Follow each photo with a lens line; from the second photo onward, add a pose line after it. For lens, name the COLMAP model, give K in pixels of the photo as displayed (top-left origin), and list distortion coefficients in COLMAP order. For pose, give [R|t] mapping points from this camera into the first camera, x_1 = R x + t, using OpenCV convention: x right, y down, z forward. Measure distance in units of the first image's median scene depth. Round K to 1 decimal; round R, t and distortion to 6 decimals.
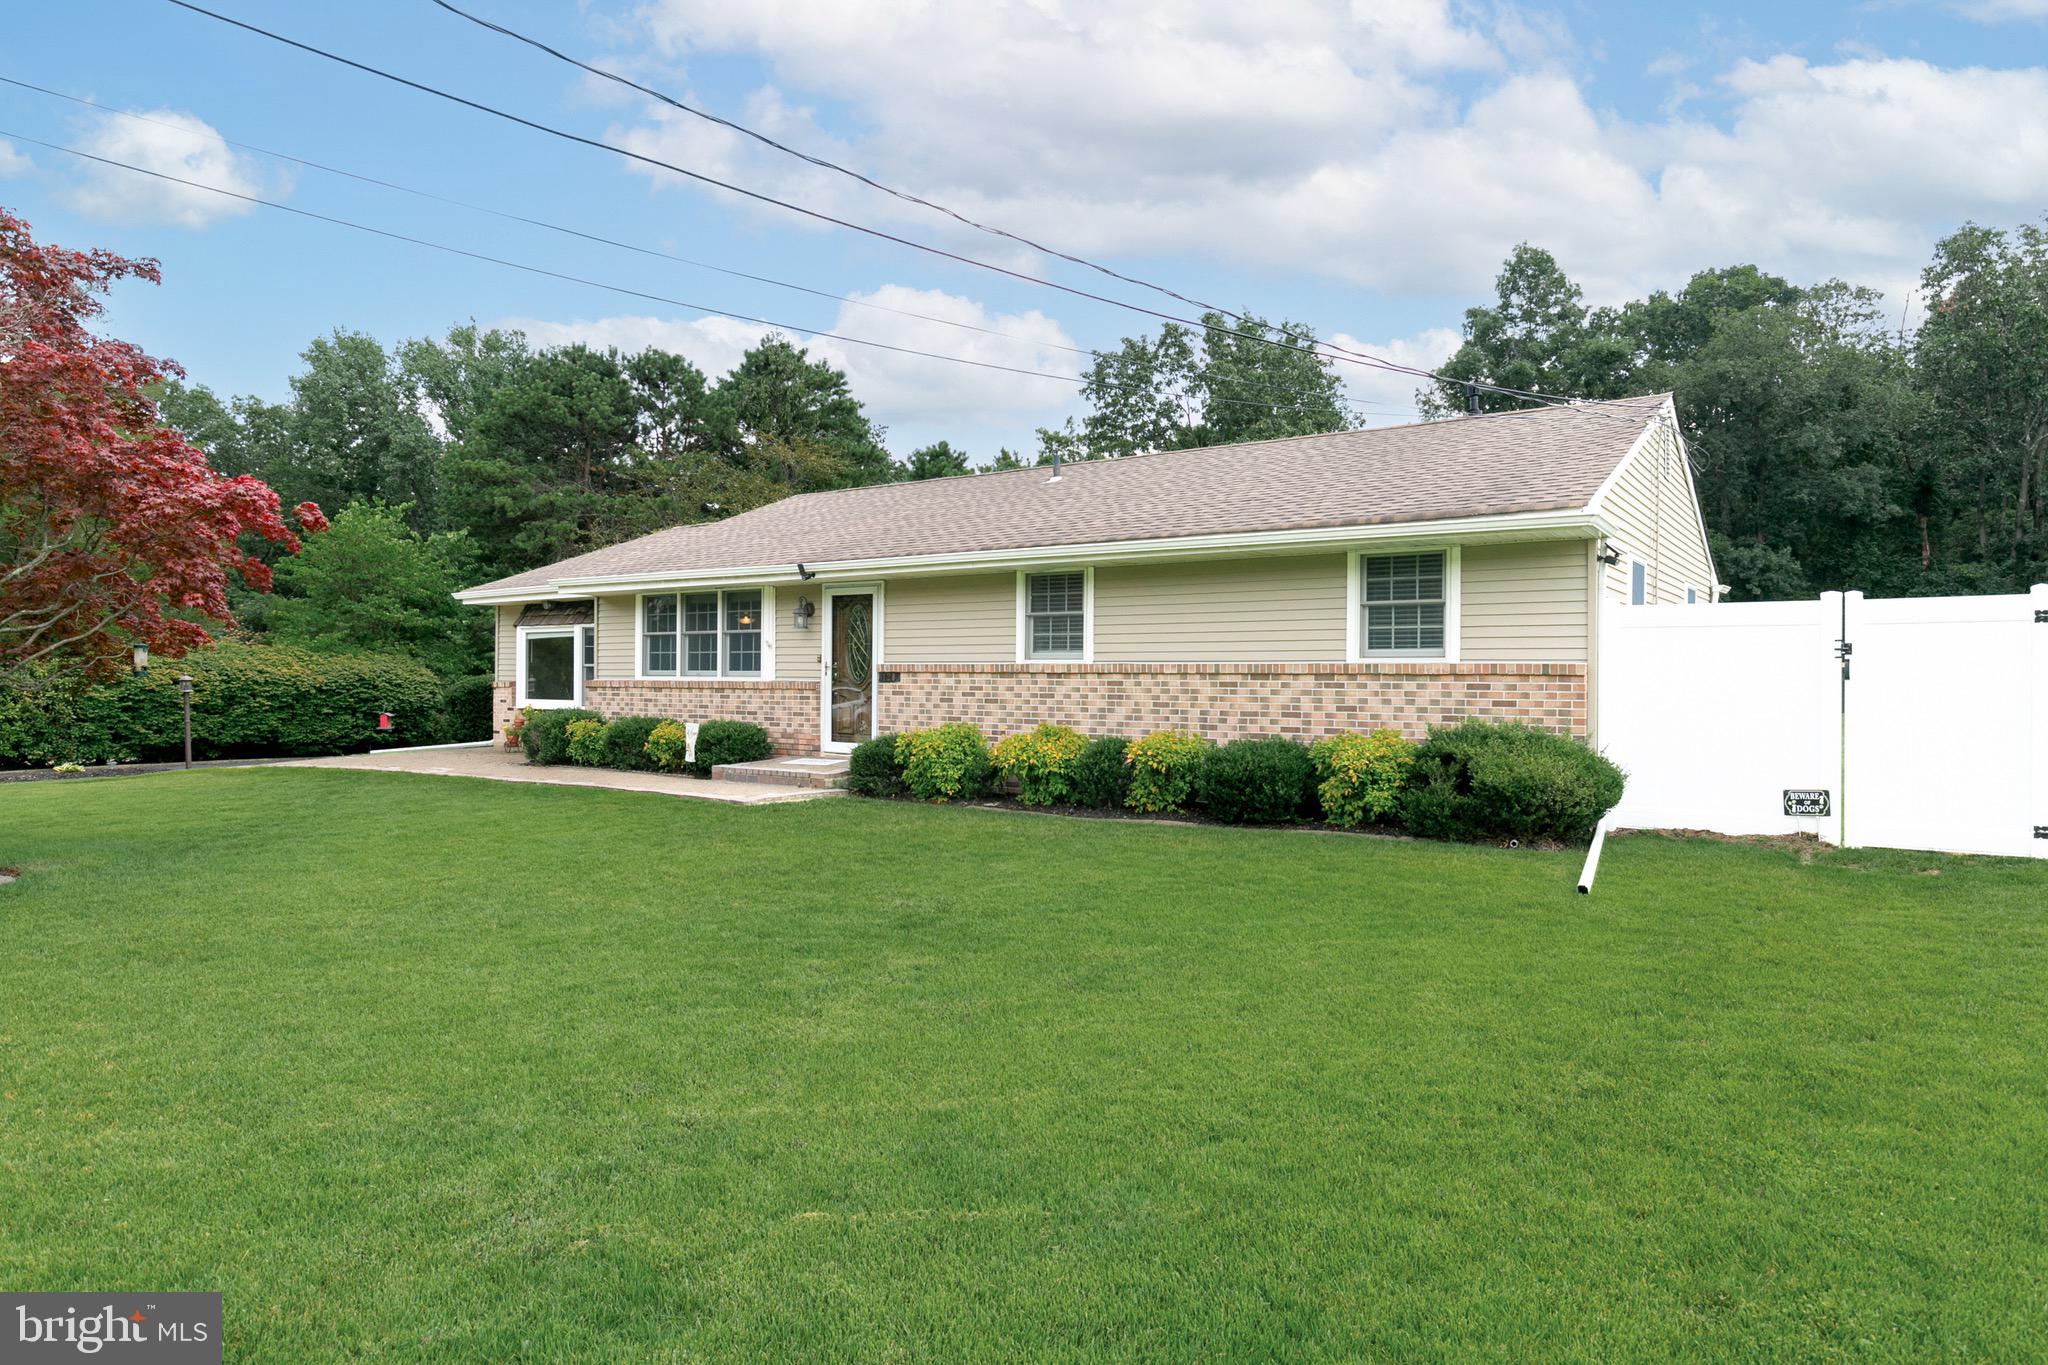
lens RADIAL K [[1219.8, 0, 1039.5], [0, 1219.8, 688.1], [0, 0, 1]] dist [0.001007, 0.000417]
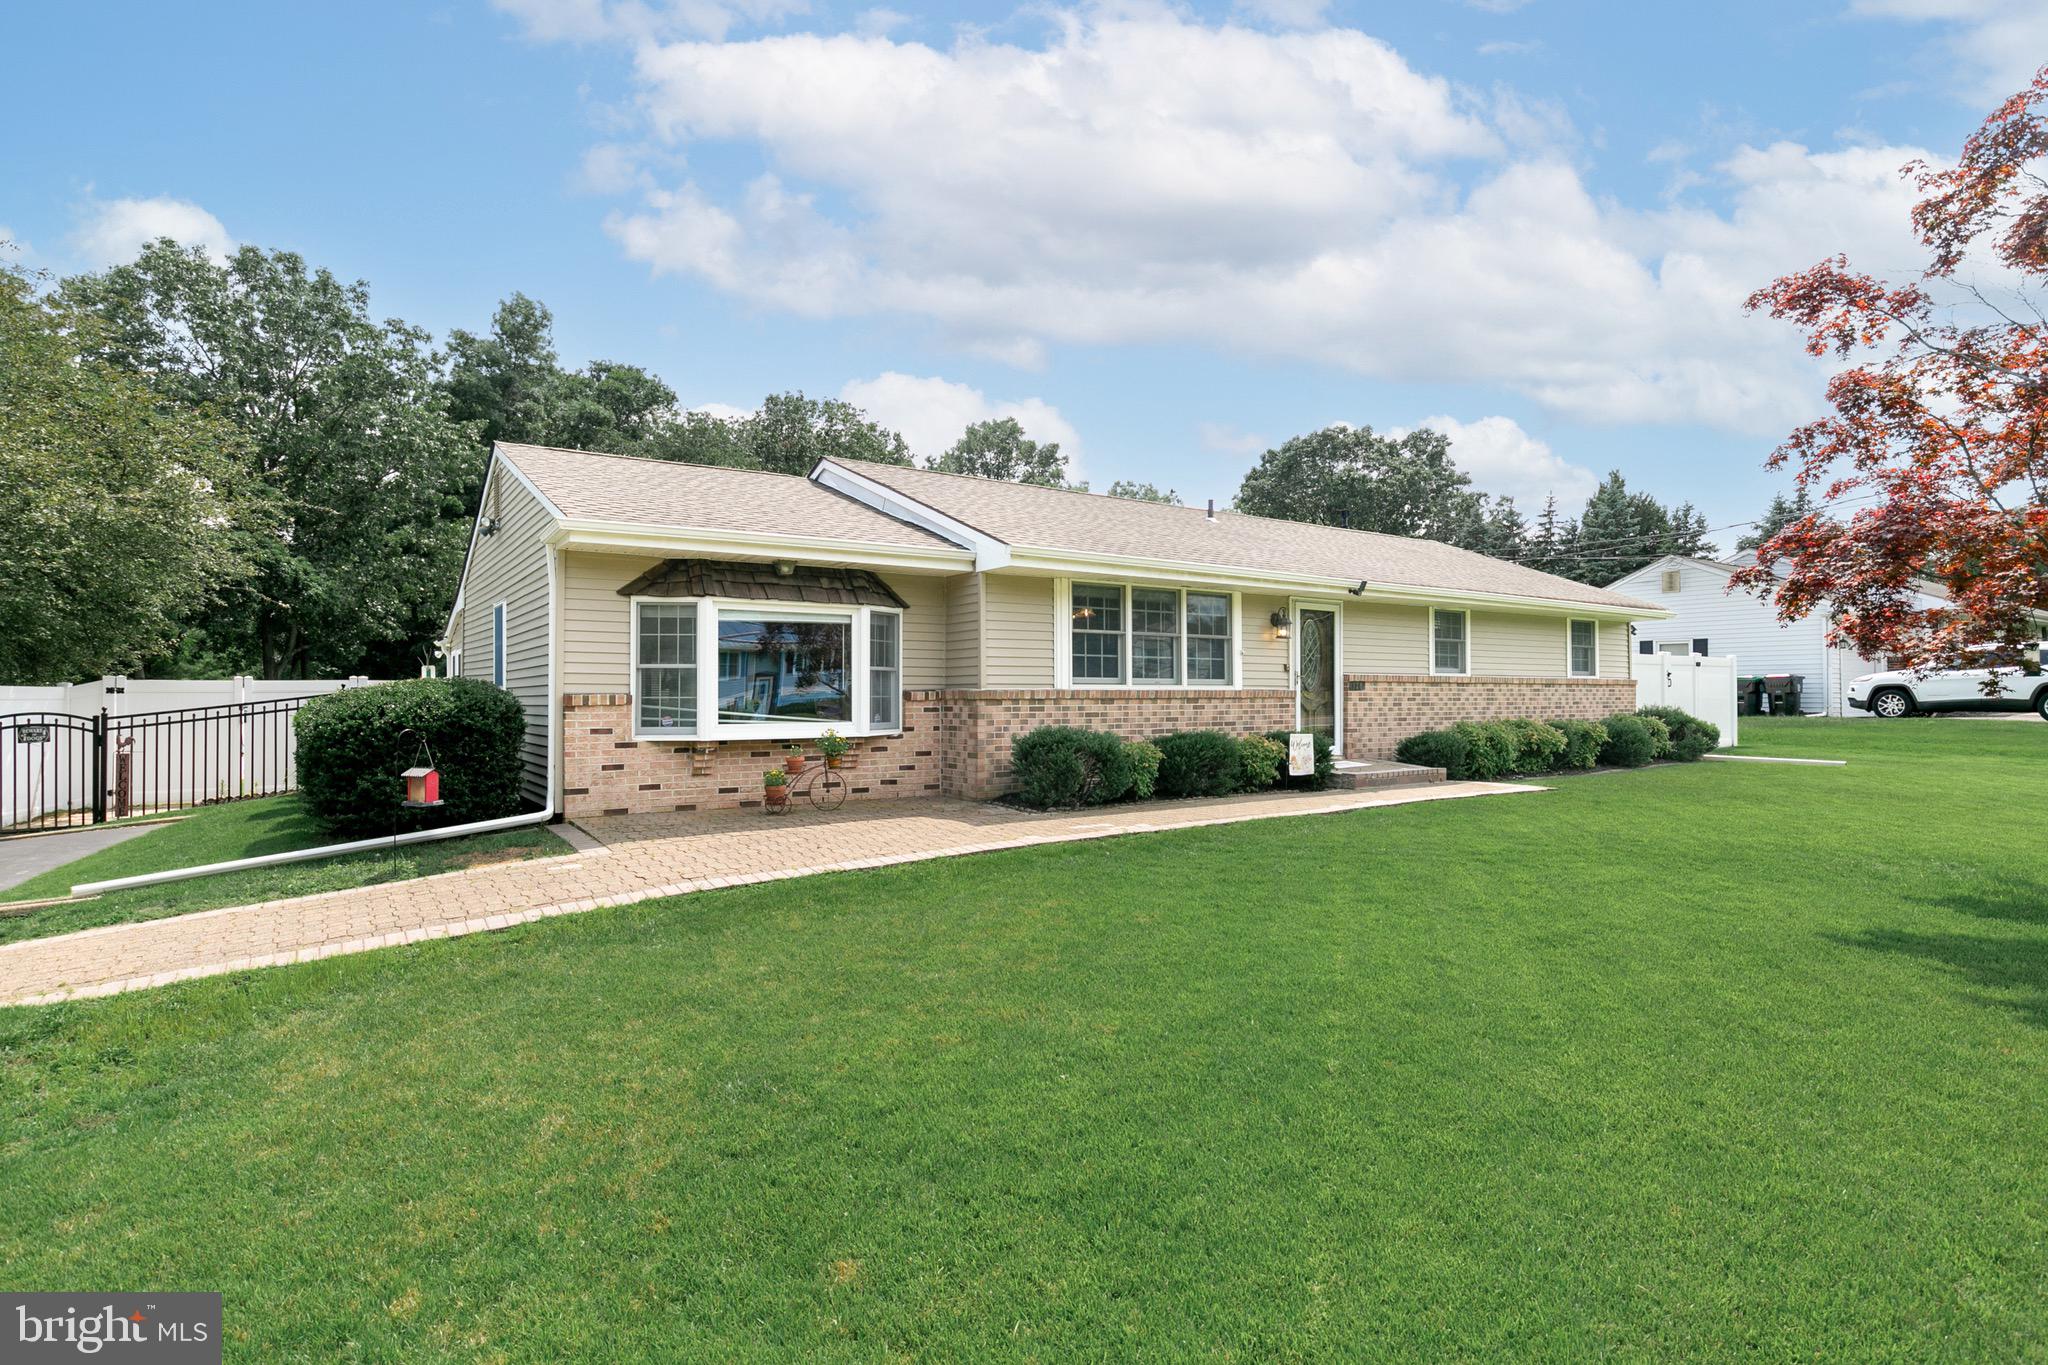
lens RADIAL K [[1044.0, 0, 1021.6], [0, 1044.0, 688.4], [0, 0, 1]] dist [-0.005548, 0.000213]
pose [[0.352233, -0.006070, 0.935893, -1.121758], [0.005341, 0.999976, 0.004475, -0.012301], [-0.935897, 0.003423, 0.352257, 0.920258]]
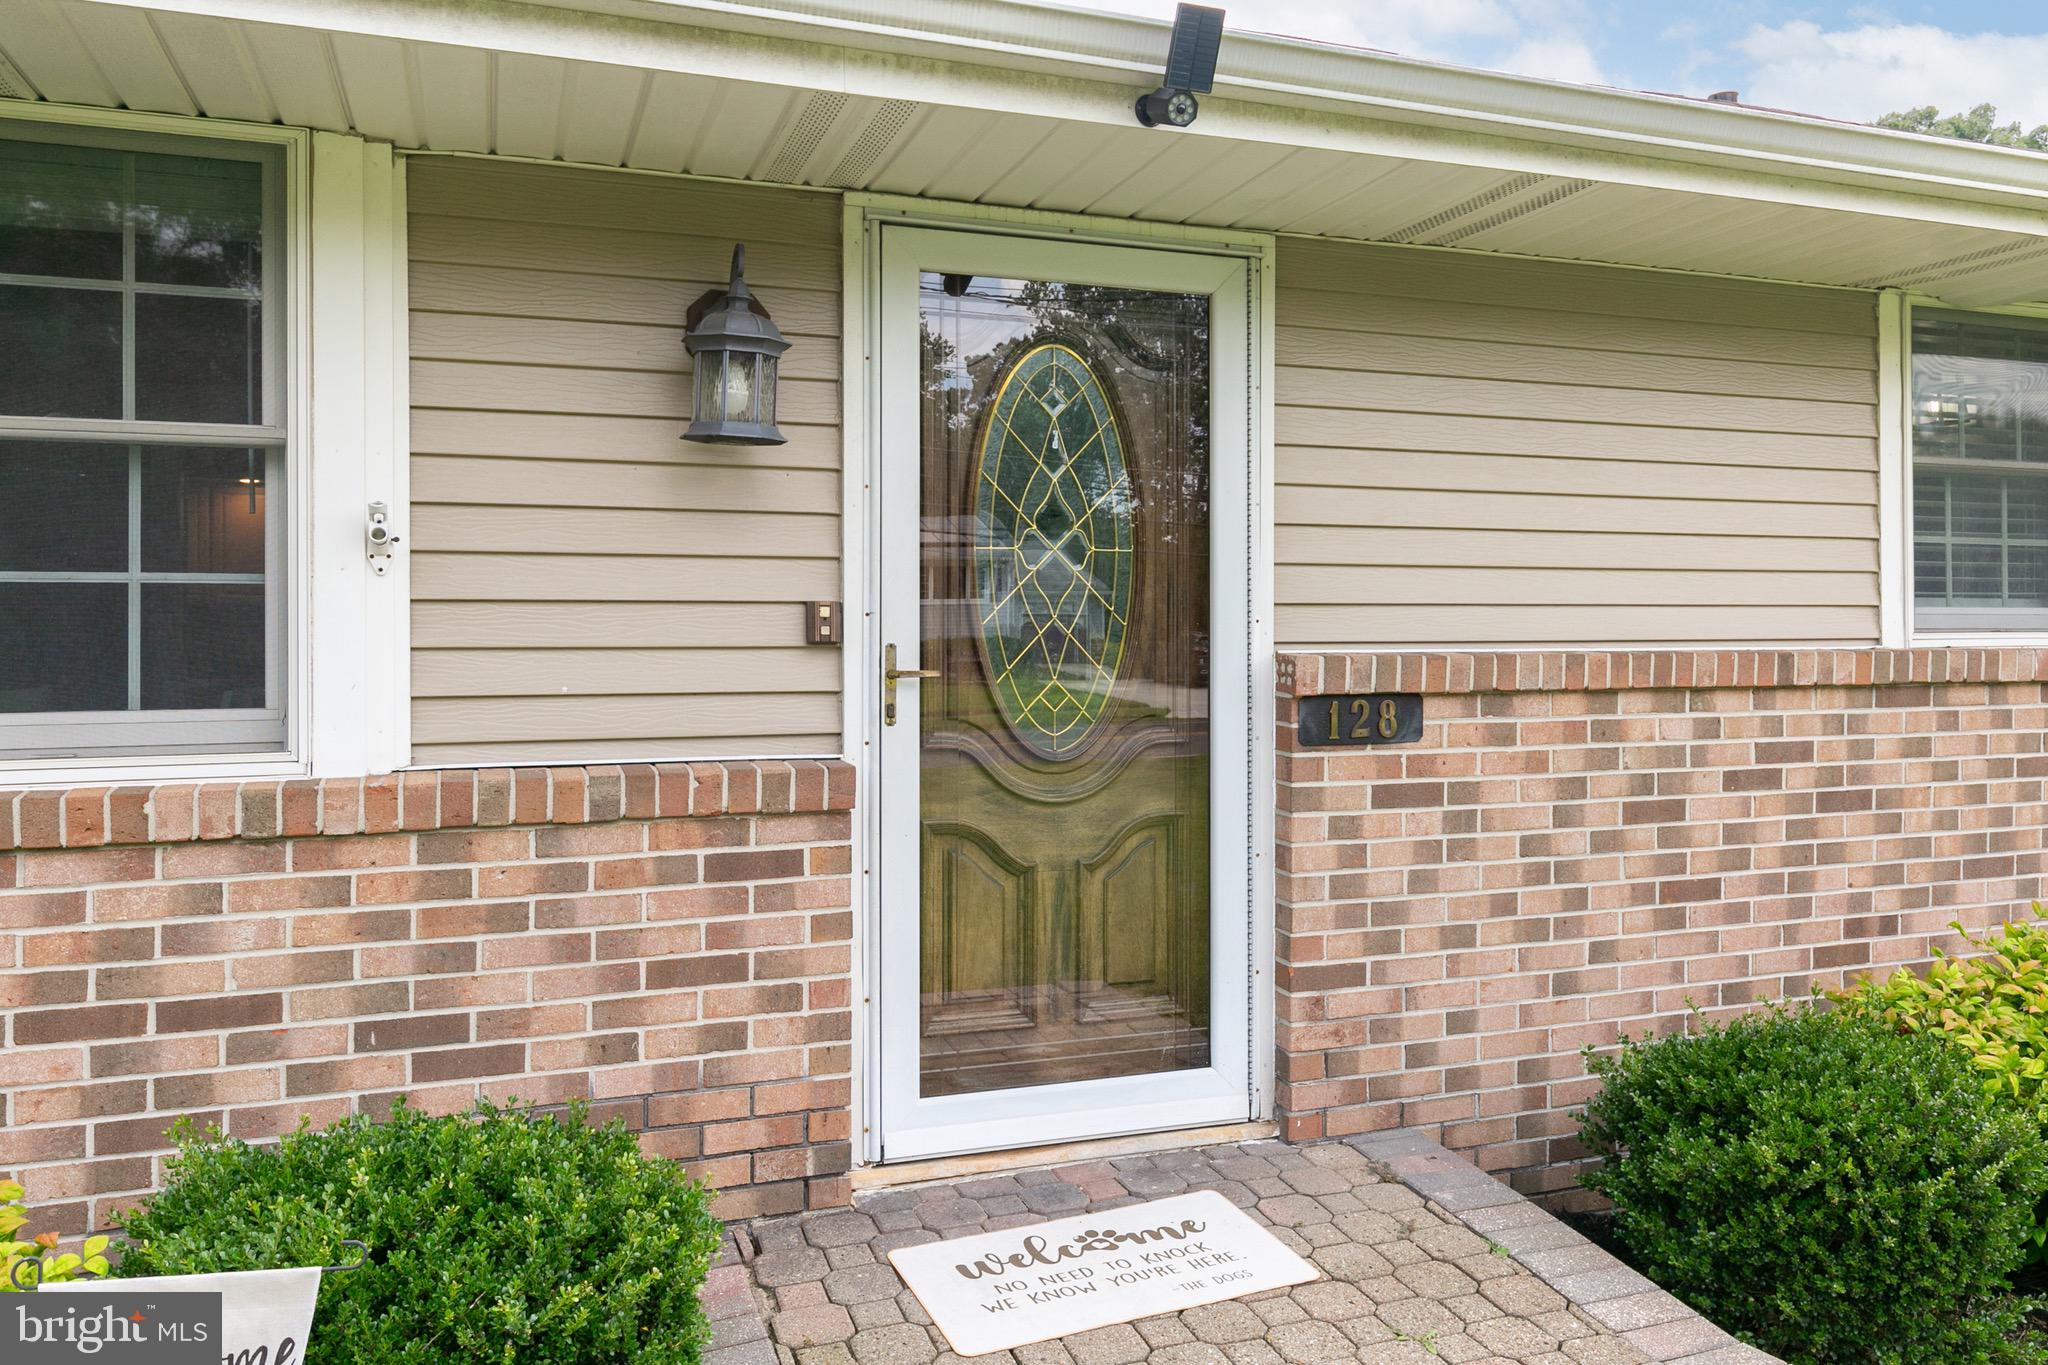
lens RADIAL K [[1475.4, 0, 1027.0], [0, 1475.4, 638.6], [0, 0, 1]] dist [-0.000321, -0.000525]
pose [[0.569577, -0.015282, 0.821796, -0.342057], [0.012330, 0.999874, 0.010048, -0.024552], [-0.821846, 0.004410, 0.569693, 0.879155]]
